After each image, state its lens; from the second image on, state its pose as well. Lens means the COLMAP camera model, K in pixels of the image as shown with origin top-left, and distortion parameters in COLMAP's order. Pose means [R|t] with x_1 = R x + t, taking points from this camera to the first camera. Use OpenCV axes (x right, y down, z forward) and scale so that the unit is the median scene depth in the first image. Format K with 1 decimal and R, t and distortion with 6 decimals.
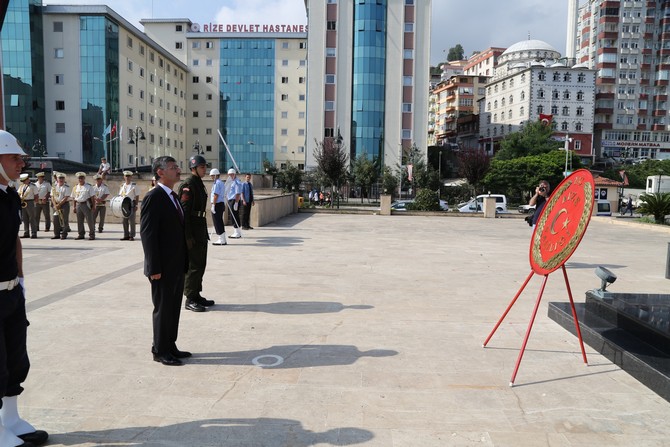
lens RADIAL K [[487.2, 0, 329.6], [0, 487.2, 229.5], [0, 0, 1]] dist [-0.110133, 0.073526]
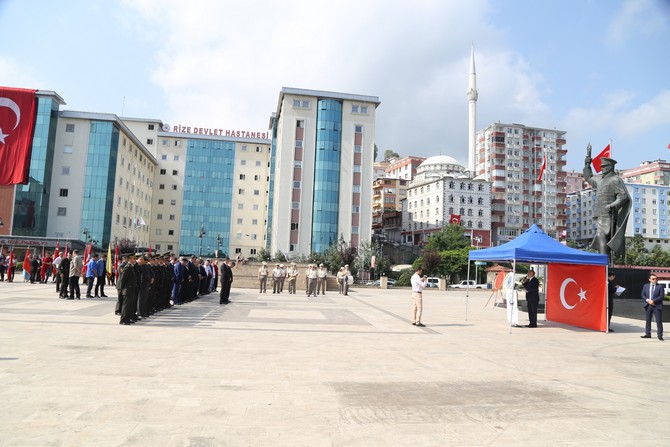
lens RADIAL K [[487.2, 0, 334.6], [0, 487.2, 221.3], [0, 0, 1]] dist [-0.110133, 0.073526]
pose [[0.980746, 0.037015, 0.191748, -0.102856], [-0.000817, 0.982641, -0.185514, 0.014224], [-0.195286, 0.181785, 0.963752, -0.168803]]
